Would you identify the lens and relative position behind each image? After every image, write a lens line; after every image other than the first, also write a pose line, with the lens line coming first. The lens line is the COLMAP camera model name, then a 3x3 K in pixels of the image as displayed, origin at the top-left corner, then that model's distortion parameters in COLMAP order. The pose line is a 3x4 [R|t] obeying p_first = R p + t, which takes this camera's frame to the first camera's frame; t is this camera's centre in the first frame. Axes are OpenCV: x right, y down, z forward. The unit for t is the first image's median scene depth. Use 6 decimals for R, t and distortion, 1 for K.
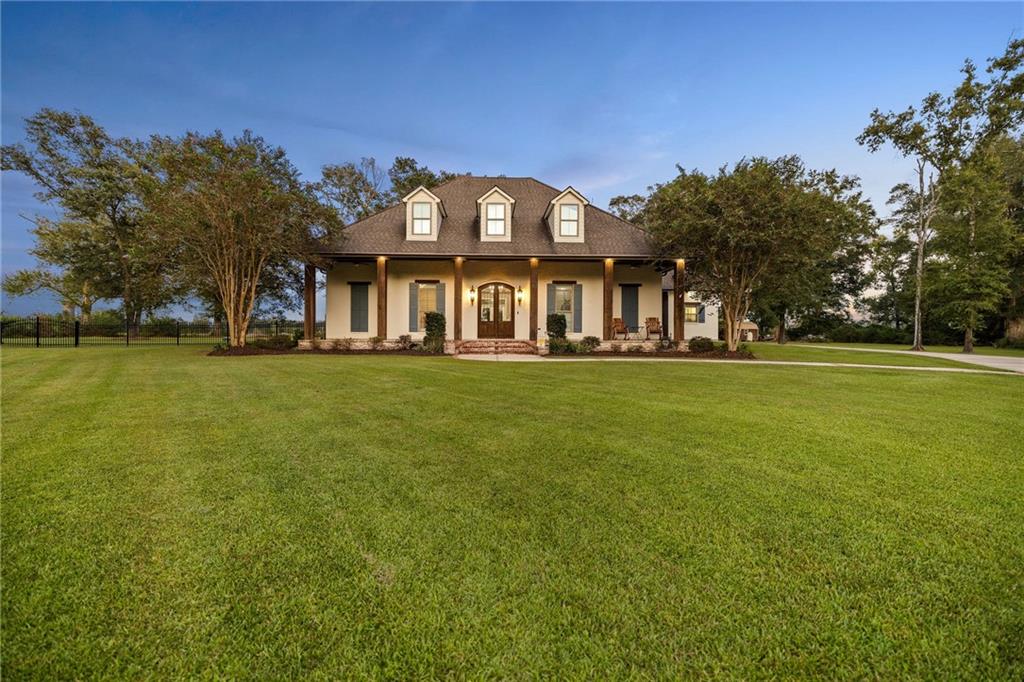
lens RADIAL K [[438.1, 0, 513.9], [0, 438.1, 334.8], [0, 0, 1]] dist [-0.002295, 0.000014]
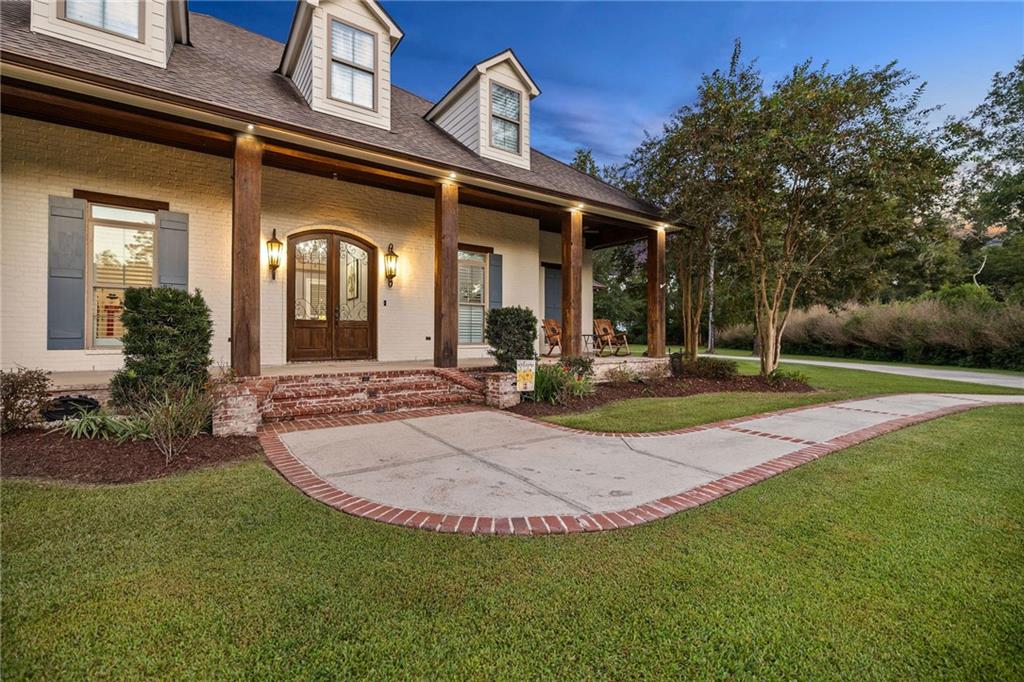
lens RADIAL K [[438.1, 0, 513.9], [0, 438.1, 334.8], [0, 0, 1]] dist [-0.002295, 0.000014]
pose [[0.848980, 0.001065, 0.528425, -0.120010], [-0.003181, 0.999990, 0.003096, -0.019157], [-0.528416, -0.004309, 0.848975, 0.551607]]
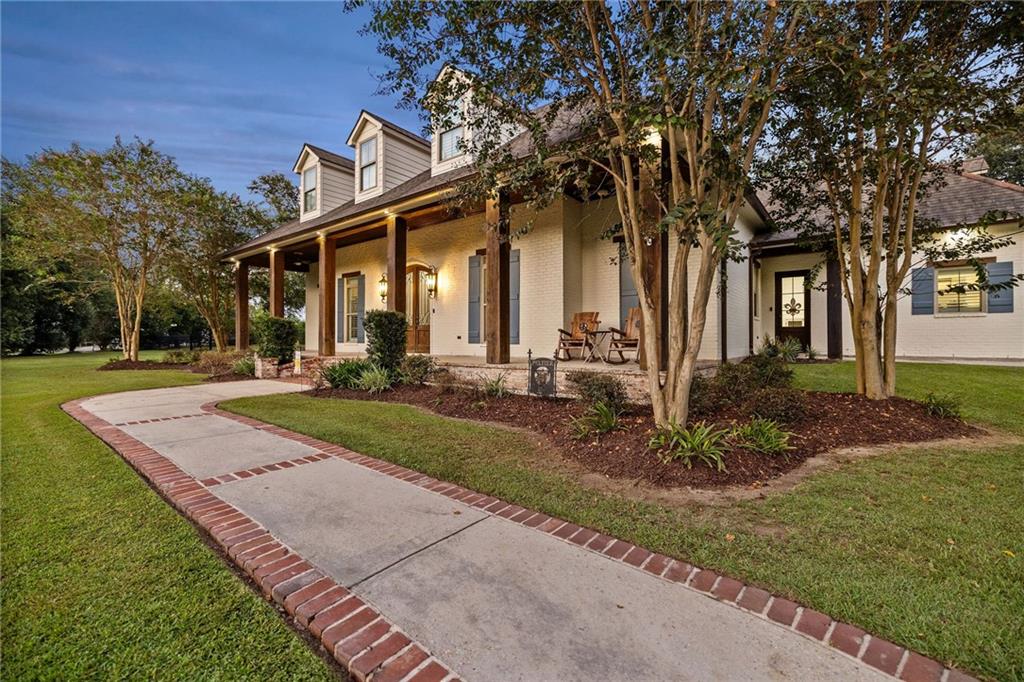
lens RADIAL K [[438.1, 0, 513.9], [0, 438.1, 334.8], [0, 0, 1]] dist [-0.002295, 0.000014]
pose [[0.735934, -0.003513, -0.677044, 0.511974], [0.006673, 0.999976, 0.002064, -0.017980], [0.677021, -0.006037, 0.735939, 0.640762]]
